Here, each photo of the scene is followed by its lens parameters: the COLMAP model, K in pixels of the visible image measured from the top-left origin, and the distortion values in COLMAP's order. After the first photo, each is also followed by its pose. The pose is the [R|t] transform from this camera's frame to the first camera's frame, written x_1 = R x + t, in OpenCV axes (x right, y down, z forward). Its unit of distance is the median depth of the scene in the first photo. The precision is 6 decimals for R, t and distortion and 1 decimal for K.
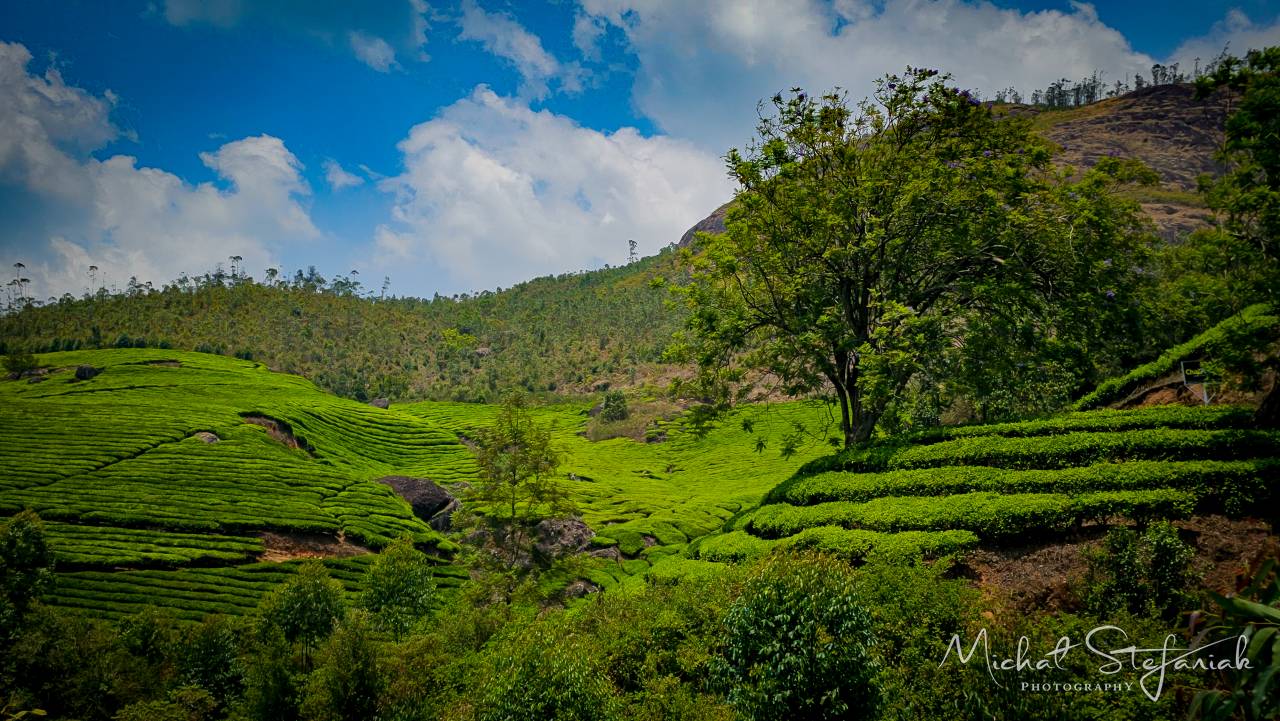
lens RADIAL K [[1049.1, 0, 640.0], [0, 1049.1, 360.5], [0, 0, 1]] dist [0.066135, -0.004911]
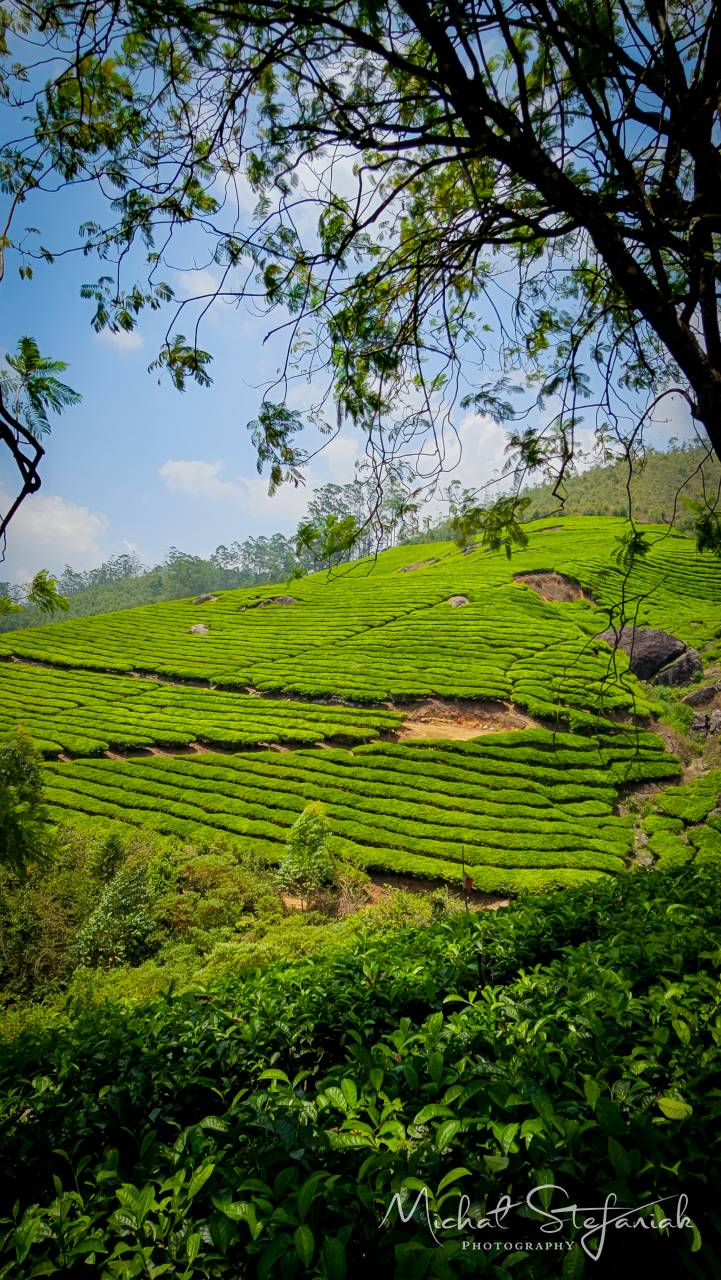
lens RADIAL K [[793.8, 0, 360.5], [0, 793.8, 640.0], [0, 0, 1]] dist [-0.003135, -0.000131]
pose [[0.731877, -0.031335, -0.680716, 0.100610], [0.137352, 0.985223, 0.102322, 0.014366], [0.667451, -0.168384, 0.725366, 0.351723]]
